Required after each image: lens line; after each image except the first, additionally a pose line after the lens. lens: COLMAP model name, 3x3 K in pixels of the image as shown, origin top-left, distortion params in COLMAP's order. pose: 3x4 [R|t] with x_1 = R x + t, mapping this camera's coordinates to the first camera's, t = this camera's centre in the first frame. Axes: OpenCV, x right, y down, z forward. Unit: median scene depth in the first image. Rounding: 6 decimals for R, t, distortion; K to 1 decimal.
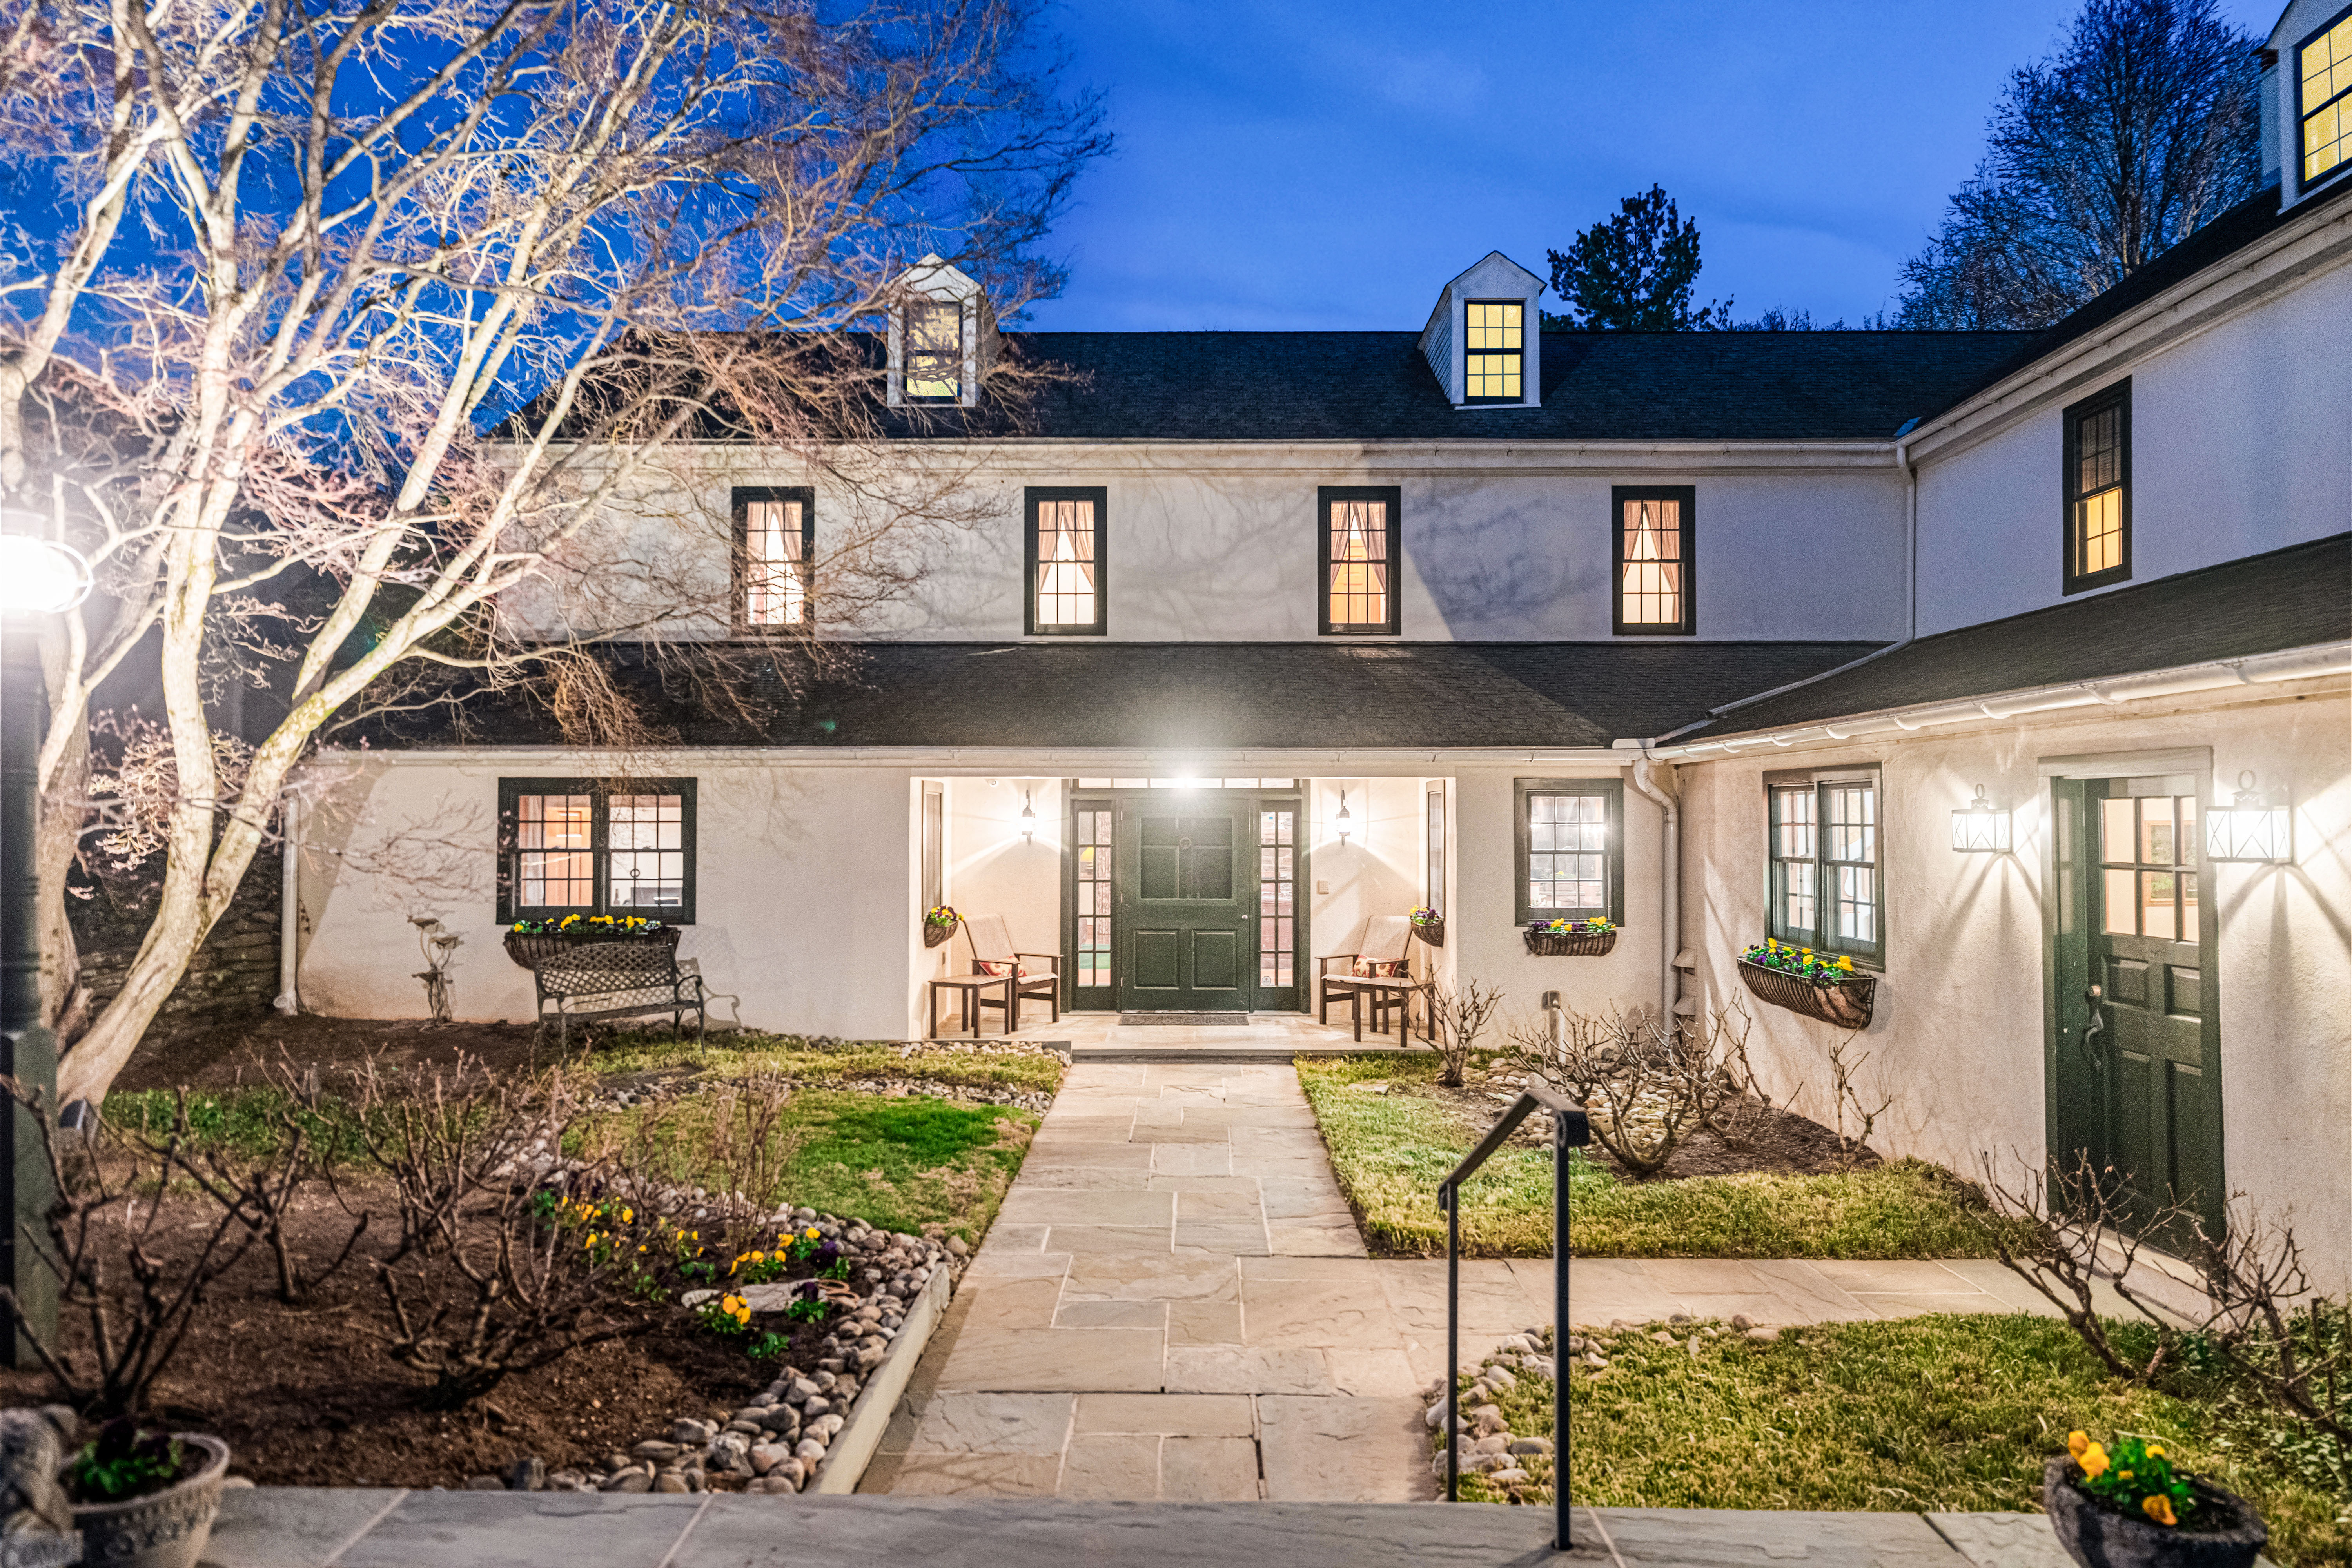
lens RADIAL K [[1404.4, 0, 1176.0], [0, 1404.4, 784.0], [0, 0, 1]] dist [-0.000522, 0.000065]
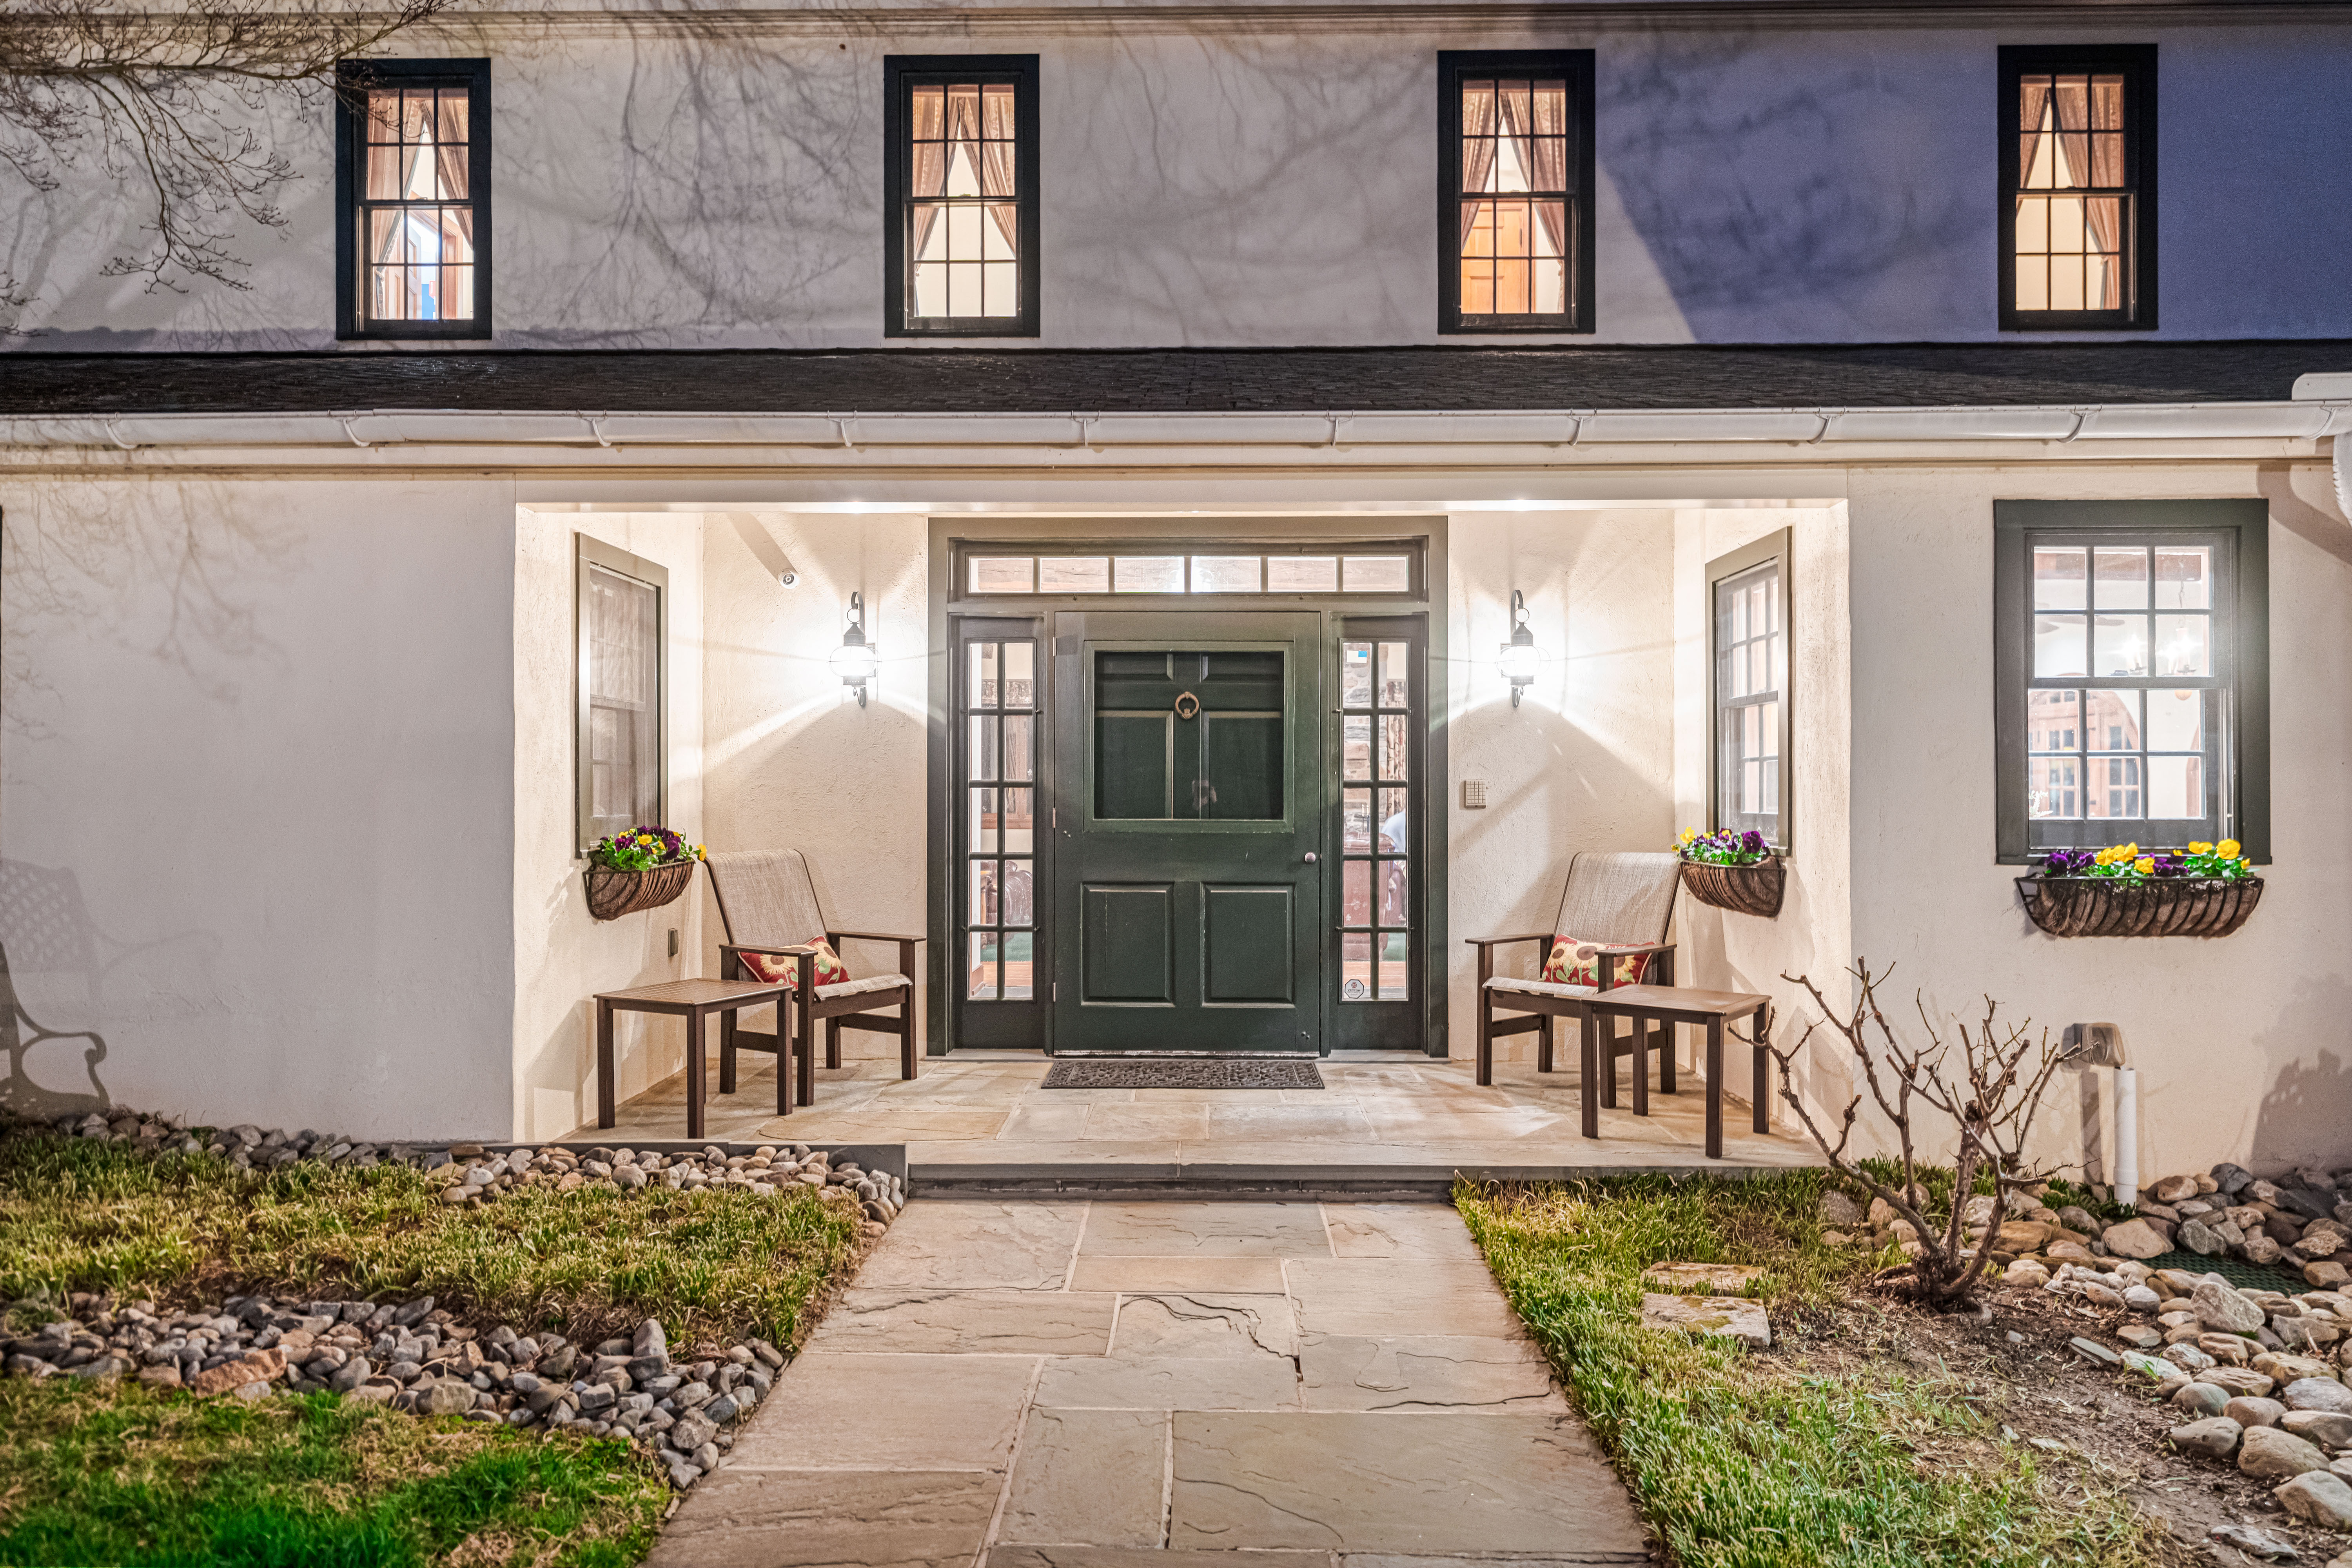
lens RADIAL K [[1498.3, 0, 1176.0], [0, 1498.3, 784.0], [0, 0, 1]] dist [-0.000289, -0.001616]
pose [[0.999991, -0.000810, -0.004252, 0.005269], [0.000887, 0.999835, 0.018162, 0.061312], [0.004236, -0.018166, 0.999826, 0.495130]]
